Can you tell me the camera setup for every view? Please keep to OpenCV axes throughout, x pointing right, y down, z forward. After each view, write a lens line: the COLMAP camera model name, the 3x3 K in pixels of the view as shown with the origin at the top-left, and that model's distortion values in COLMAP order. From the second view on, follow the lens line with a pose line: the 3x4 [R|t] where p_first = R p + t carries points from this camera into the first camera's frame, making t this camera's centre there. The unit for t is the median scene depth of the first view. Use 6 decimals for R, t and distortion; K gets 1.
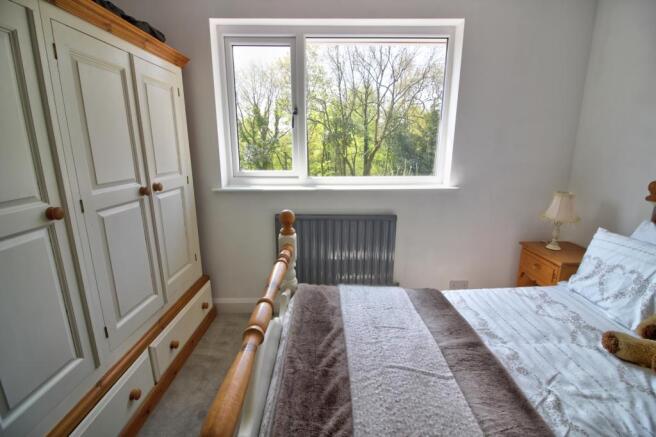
lens RADIAL K [[308.8, 0, 328.0], [0, 308.8, 218.5], [0, 0, 1]] dist [0.001685, -0.010951]
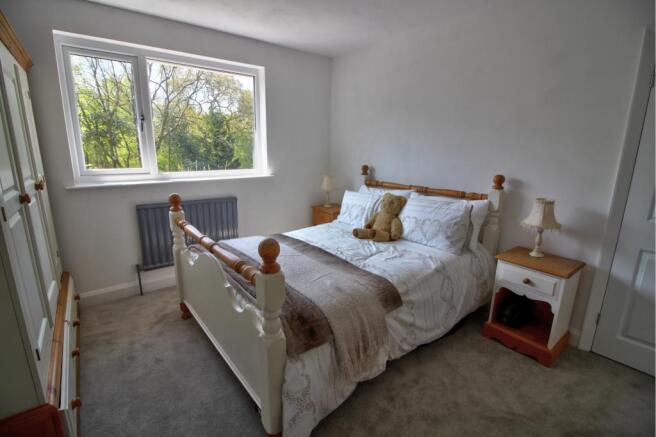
lens RADIAL K [[308.8, 0, 328.0], [0, 308.8, 218.5], [0, 0, 1]] dist [0.001685, -0.010951]
pose [[0.783320, -0.129661, 0.607946, -0.323920], [0.132345, 0.990368, 0.040701, 0.086414], [-0.607367, 0.048577, 0.792935, -0.367700]]
